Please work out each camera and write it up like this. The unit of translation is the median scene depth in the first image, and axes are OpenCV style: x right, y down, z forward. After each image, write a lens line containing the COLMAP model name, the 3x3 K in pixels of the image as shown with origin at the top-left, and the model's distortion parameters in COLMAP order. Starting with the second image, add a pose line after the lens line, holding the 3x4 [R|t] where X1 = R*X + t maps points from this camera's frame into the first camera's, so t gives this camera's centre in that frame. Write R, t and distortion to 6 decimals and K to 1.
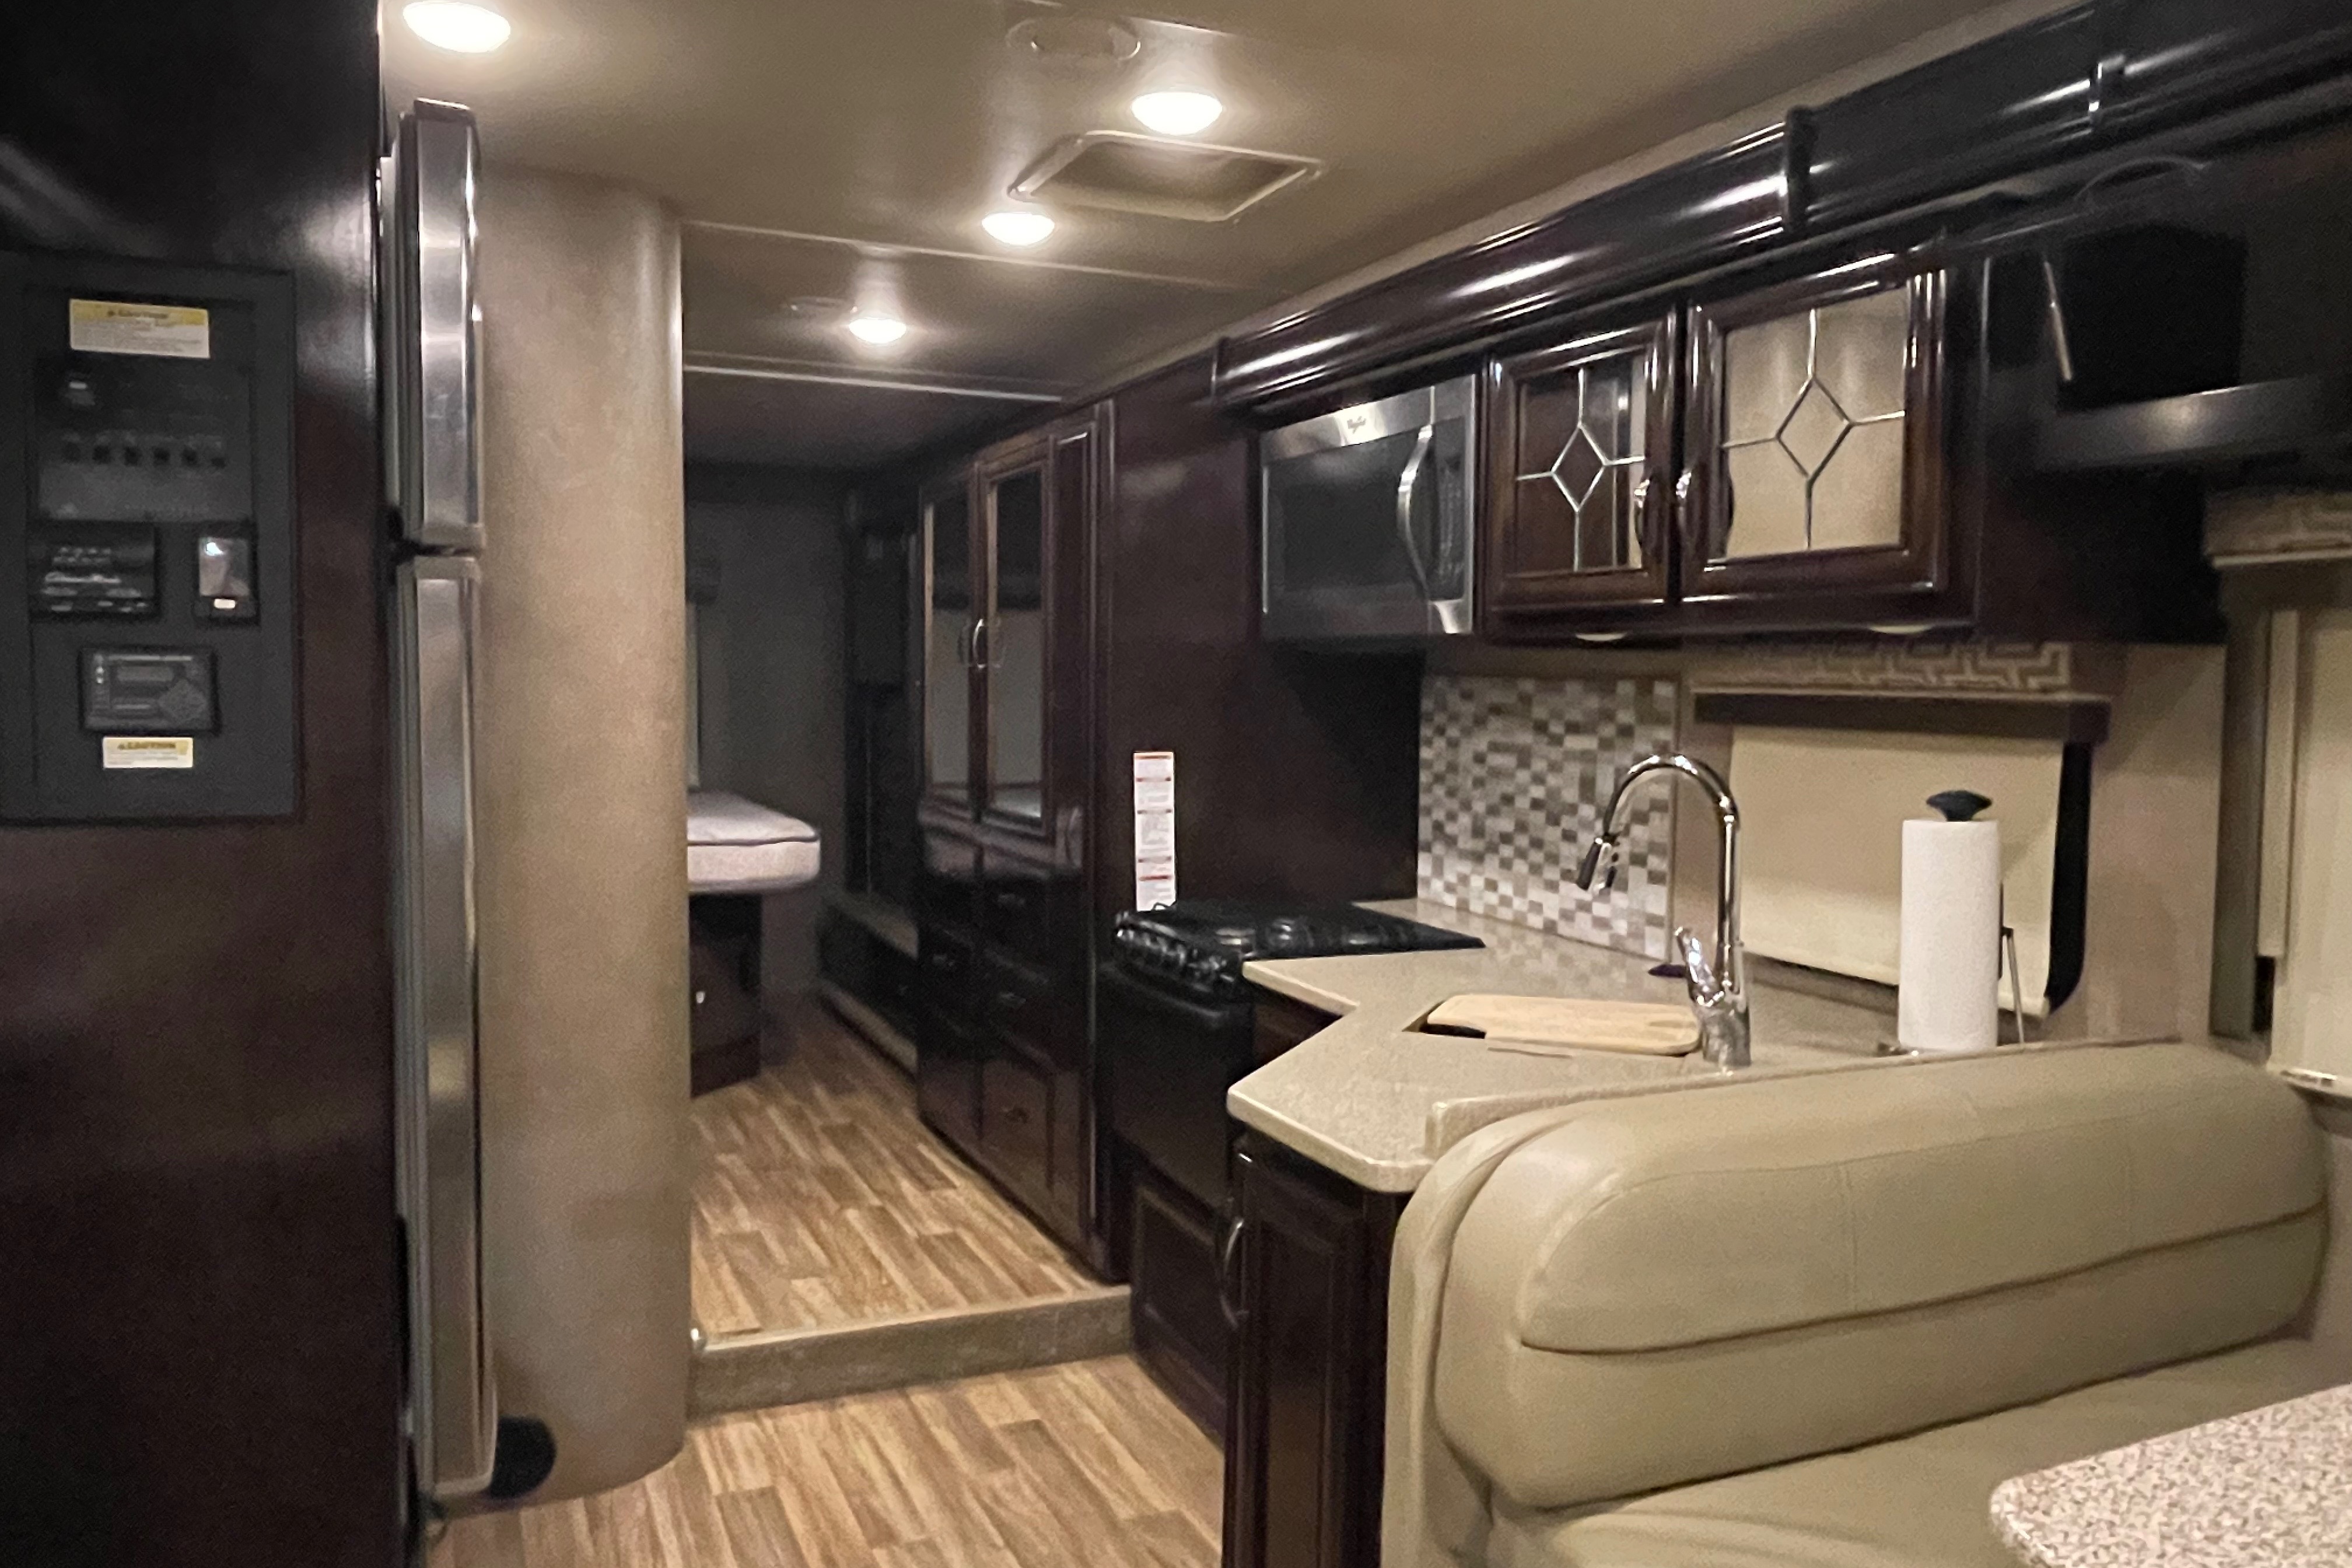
lens RADIAL K [[1711.8, 0, 1167.8], [0, 1711.8, 785.7], [0, 0, 1]] dist [0.010640, -0.002750]
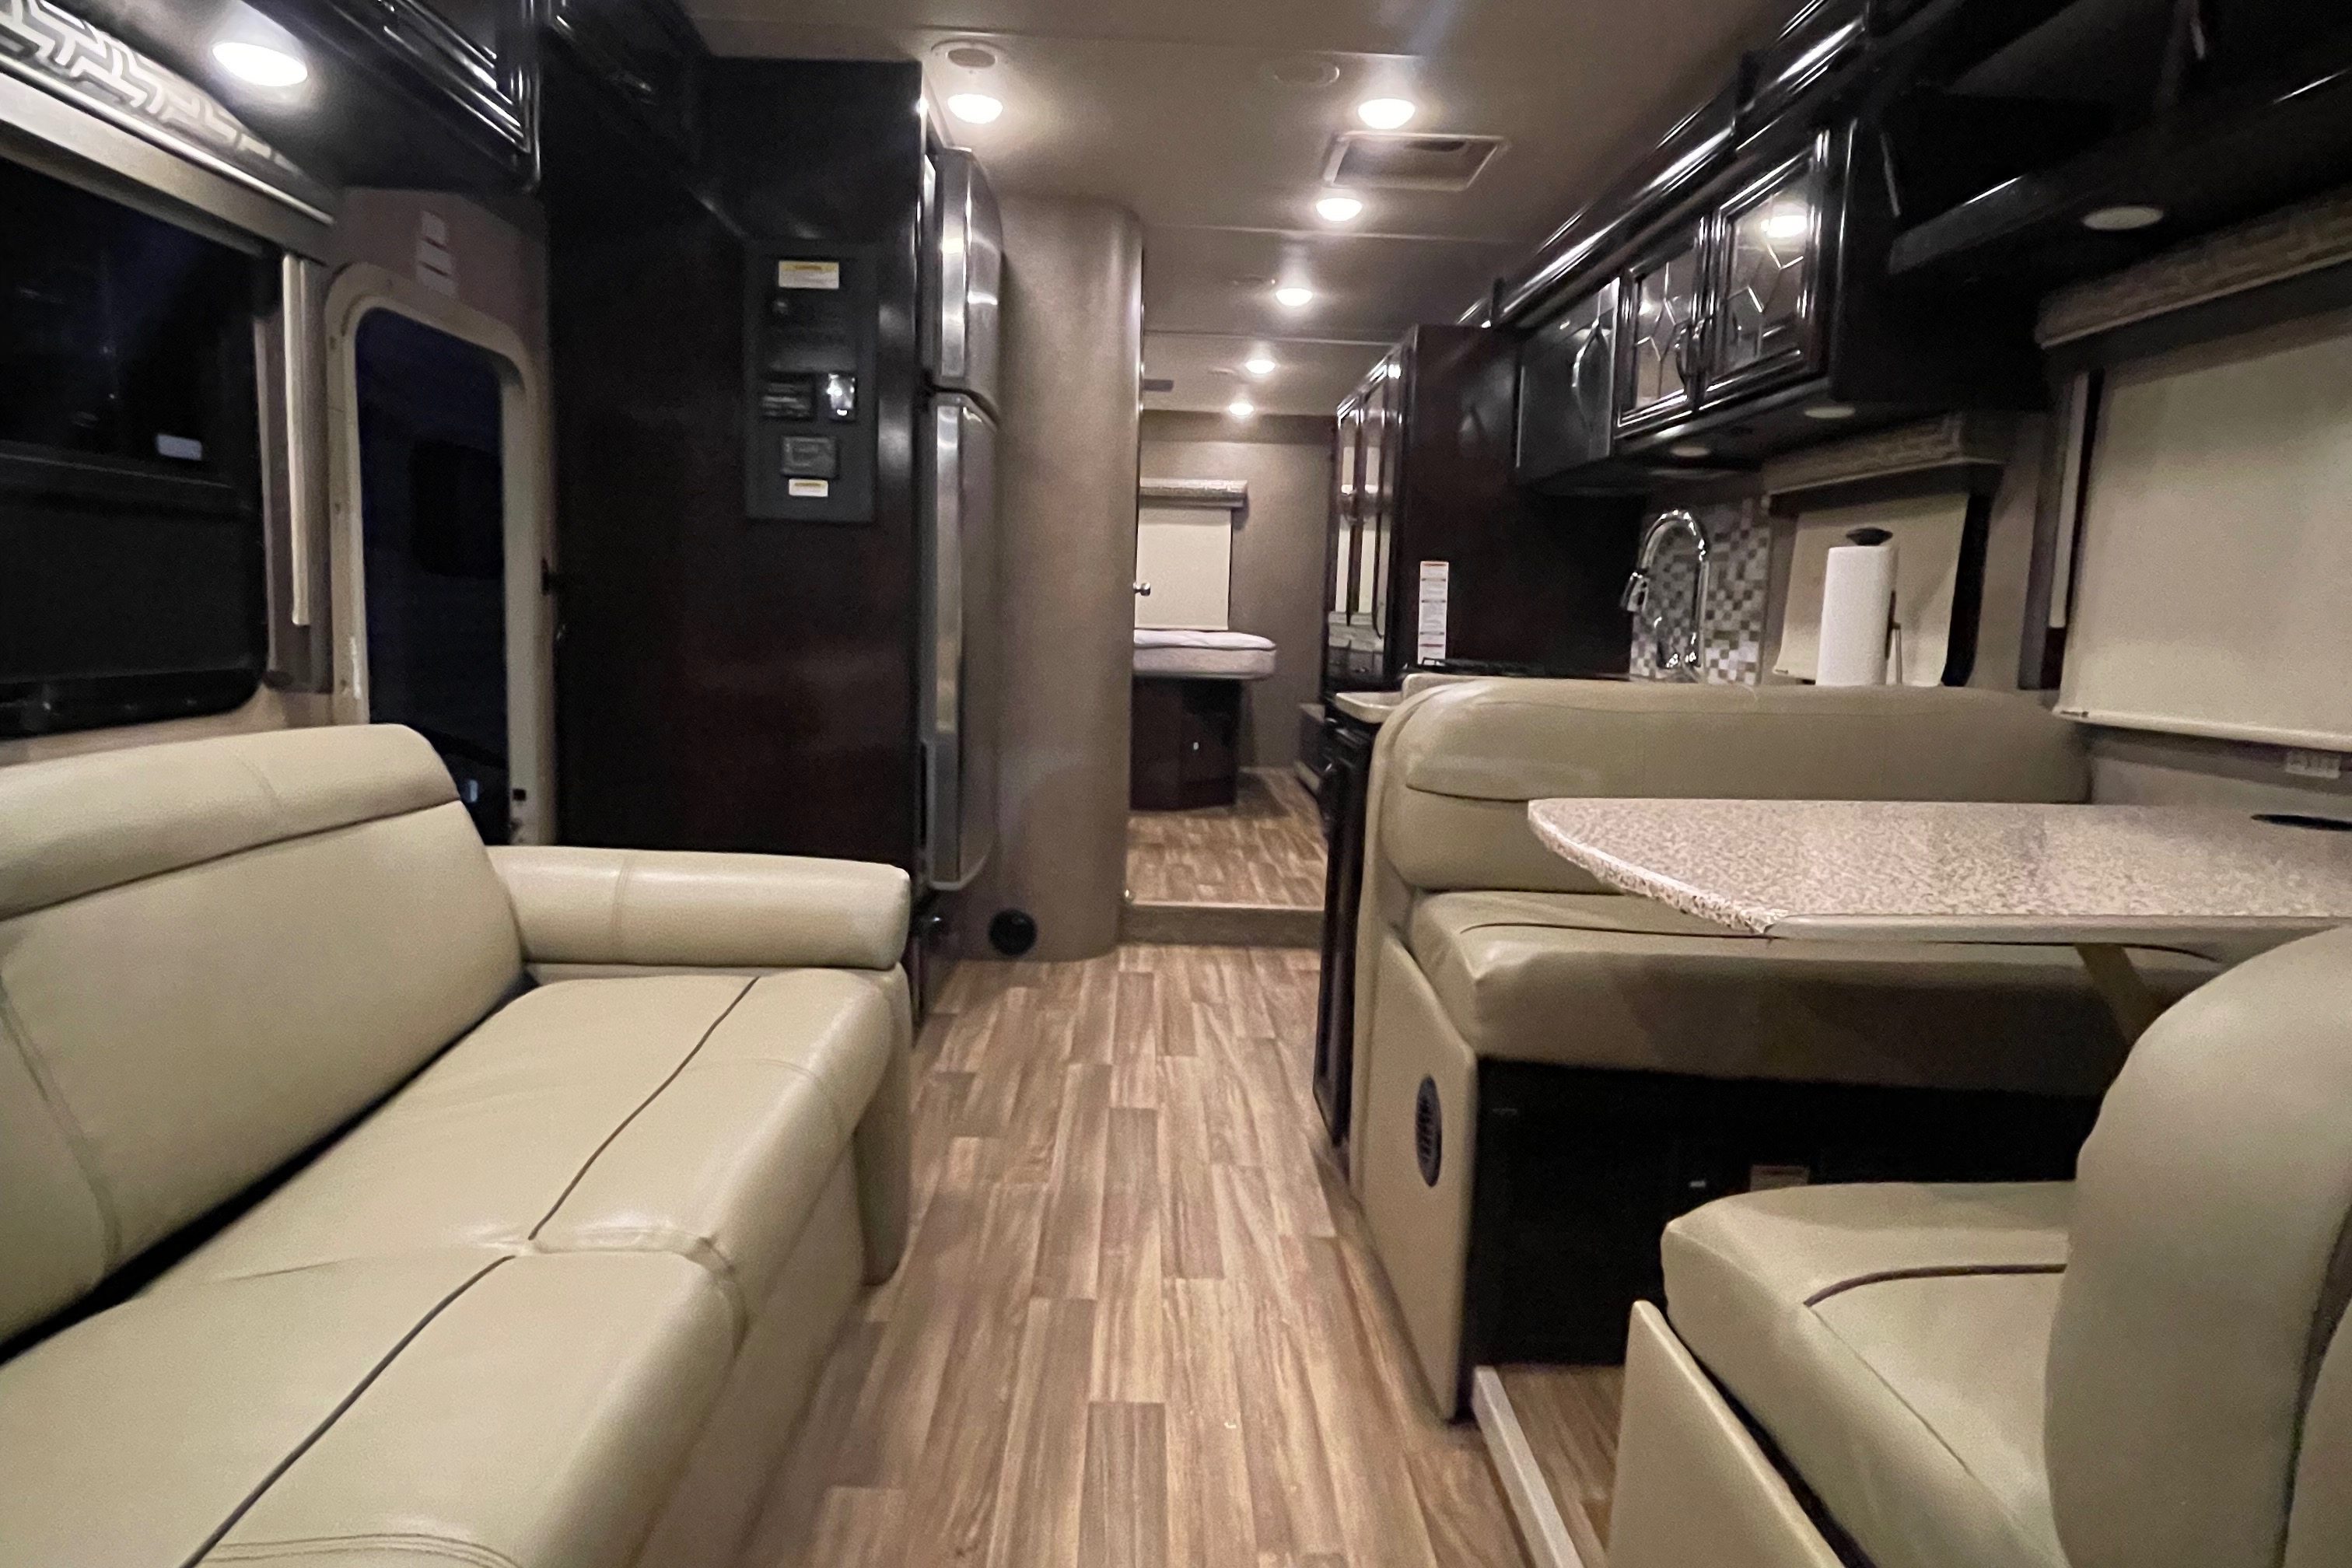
lens RADIAL K [[1274.7, 0, 1179.8], [0, 1274.7, 754.9], [0, 0, 1]] dist [0.037114, -0.000601]
pose [[0.930211, 0.064469, -0.361320, 0.214343], [-0.047877, 0.997355, 0.054696, 0.106274], [0.363890, -0.033580, 0.930836, -0.149806]]
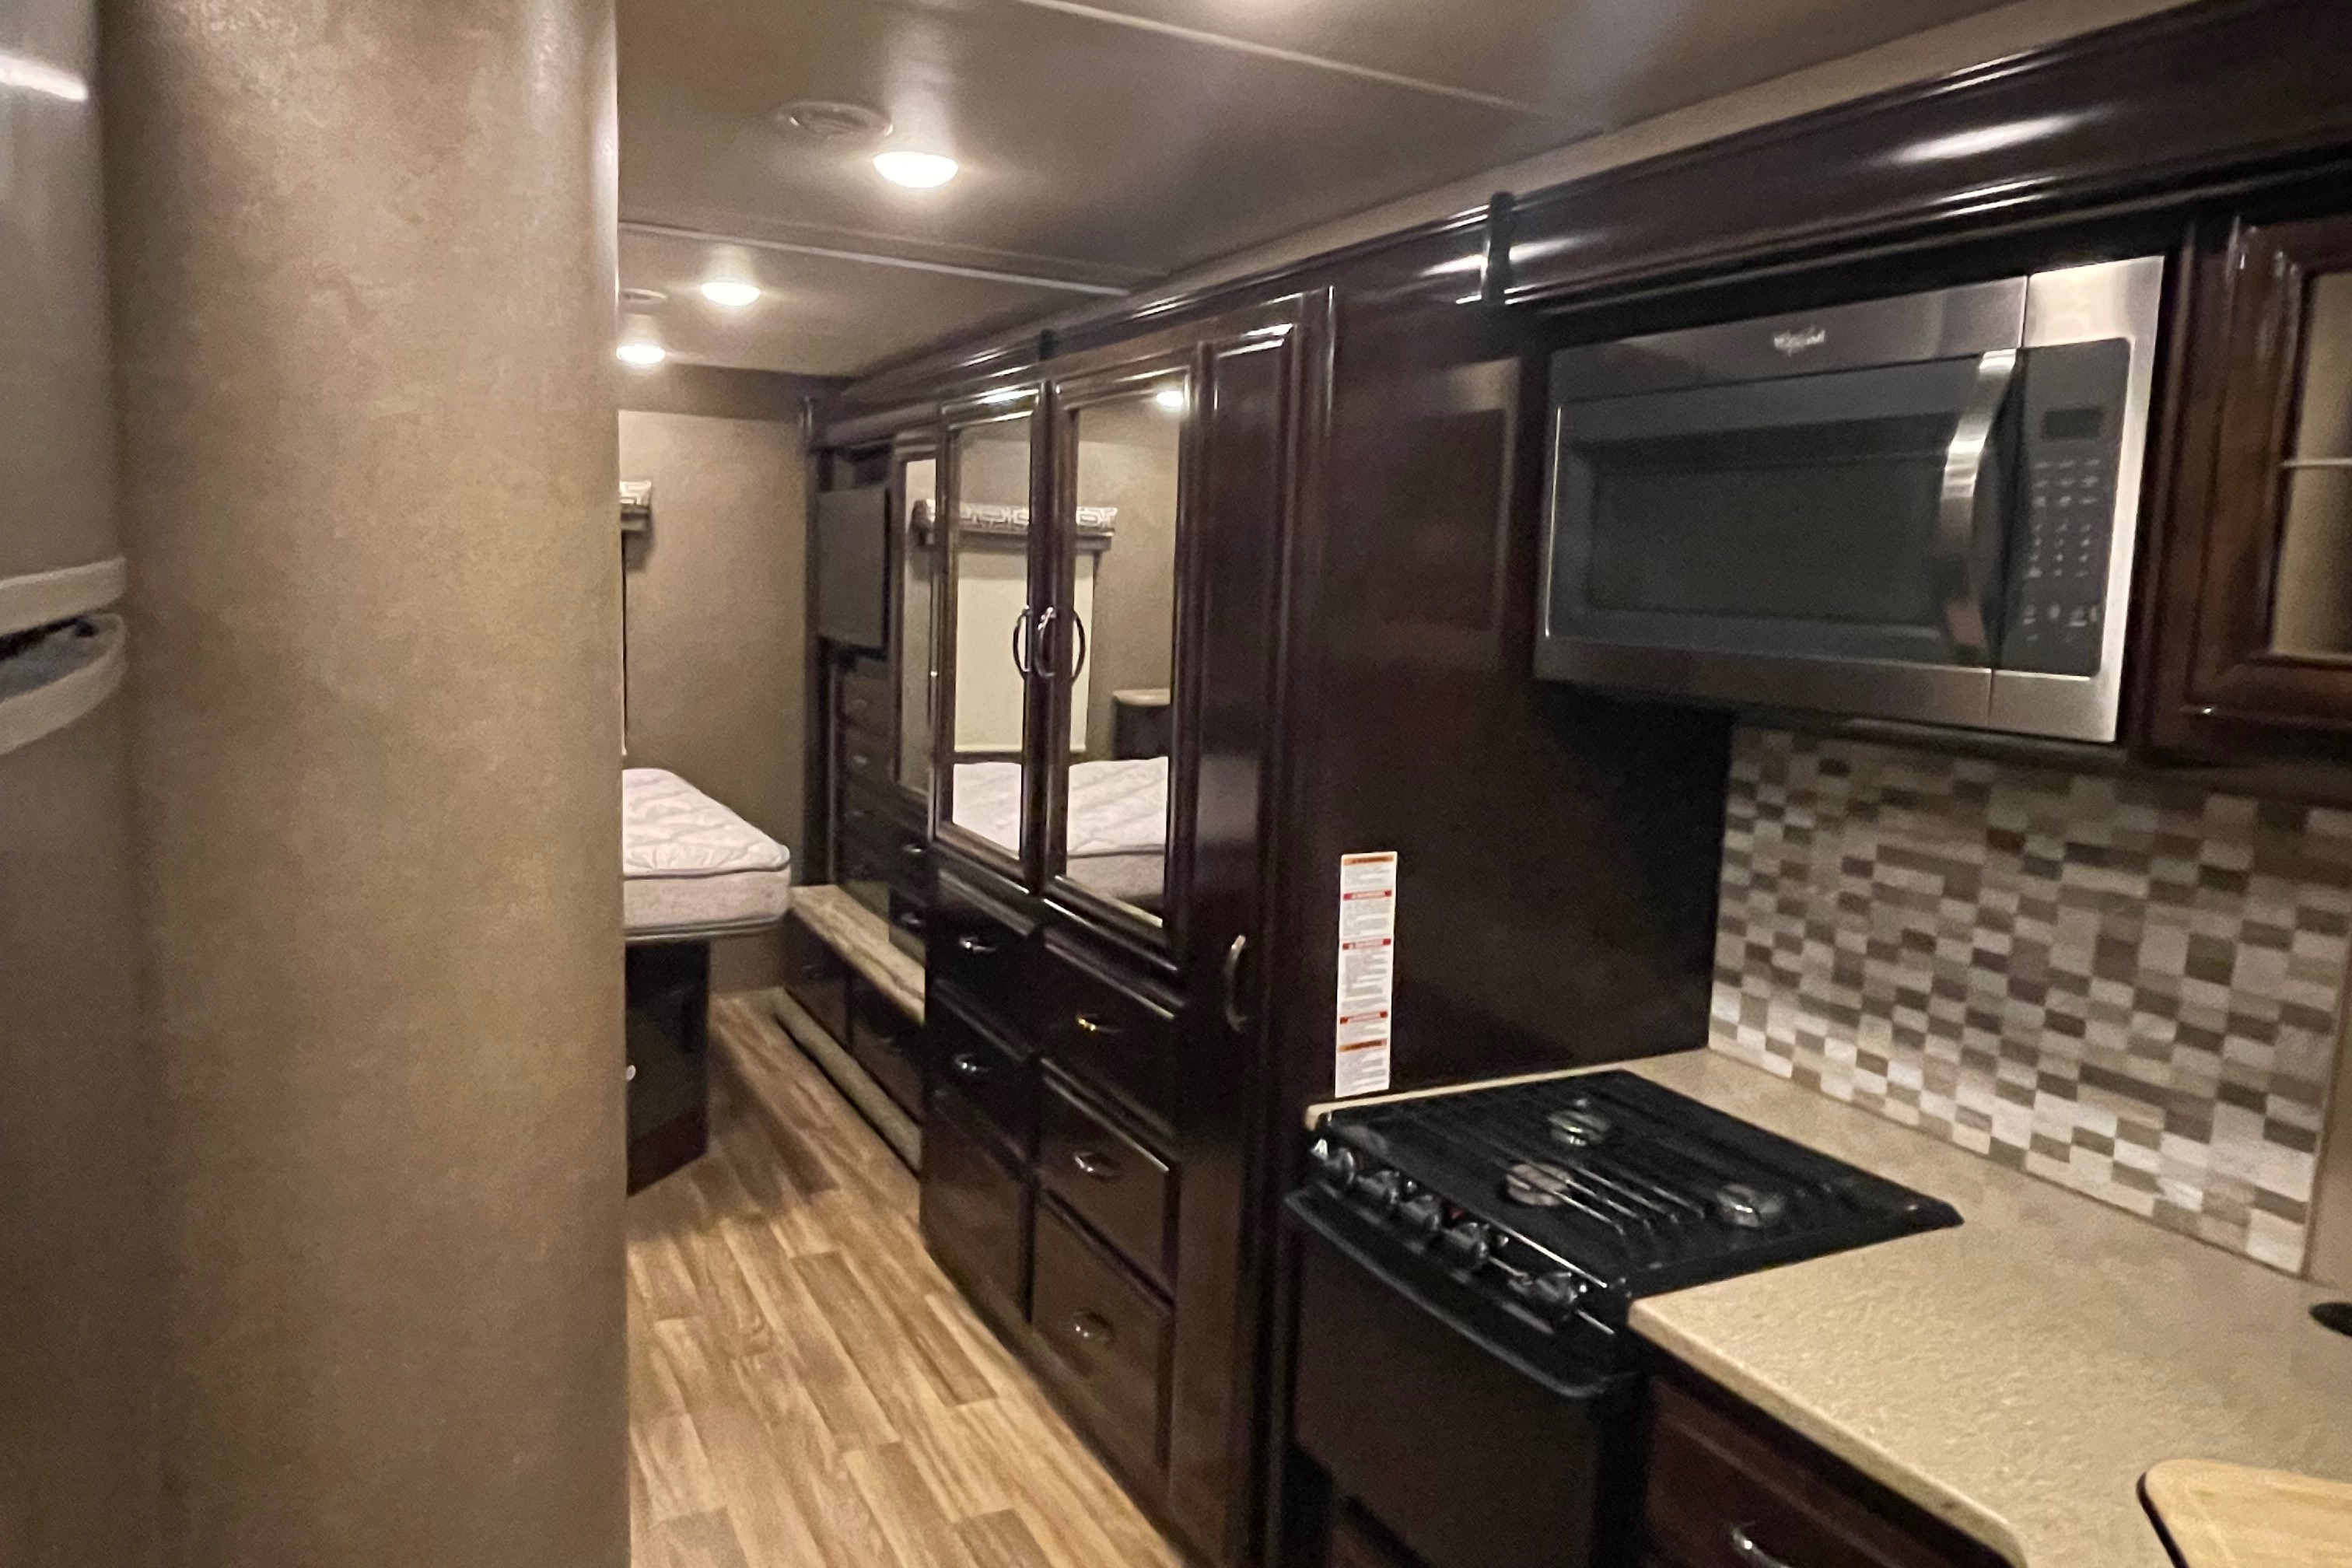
lens RADIAL K [[1582.9, 0, 1176.0], [0, 1582.9, 784.0], [0, 0, 1]] dist [0.009589, -0.030695]
pose [[0.997104, 0.019100, 0.073615, -0.131288], [-0.023913, 0.997595, 0.065063, -0.086614], [-0.072196, -0.066635, 0.995162, 0.448758]]
